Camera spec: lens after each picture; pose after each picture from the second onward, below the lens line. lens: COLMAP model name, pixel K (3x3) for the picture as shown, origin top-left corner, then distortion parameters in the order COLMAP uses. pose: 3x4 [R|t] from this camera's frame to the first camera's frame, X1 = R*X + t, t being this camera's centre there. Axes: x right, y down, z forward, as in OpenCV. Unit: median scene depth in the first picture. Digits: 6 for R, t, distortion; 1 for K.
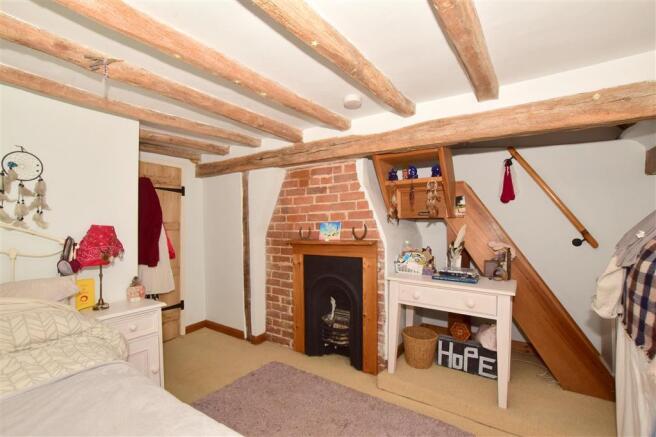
lens RADIAL K [[295.4, 0, 328.0], [0, 295.4, 218.5], [0, 0, 1]] dist [0.000021, 0.000017]
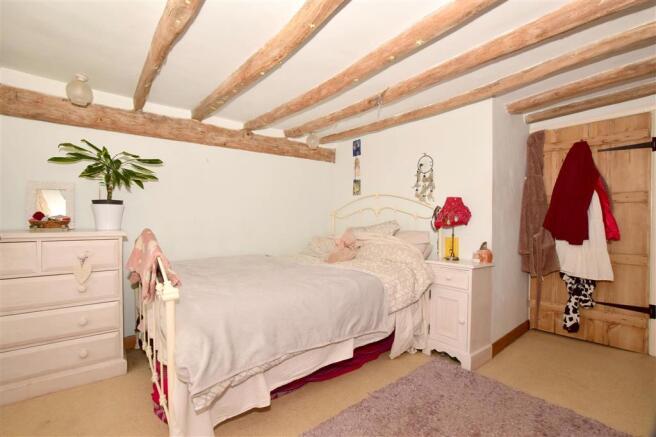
lens RADIAL K [[292.1, 0, 328.0], [0, 292.1, 218.5], [0, 0, 1]] dist [-0.027823, -0.000153]
pose [[-0.322396, 0.004873, -0.946592, 0.692530], [0.021085, 0.999776, -0.002034, 0.119591], [0.946370, -0.020614, -0.322426, 0.959663]]
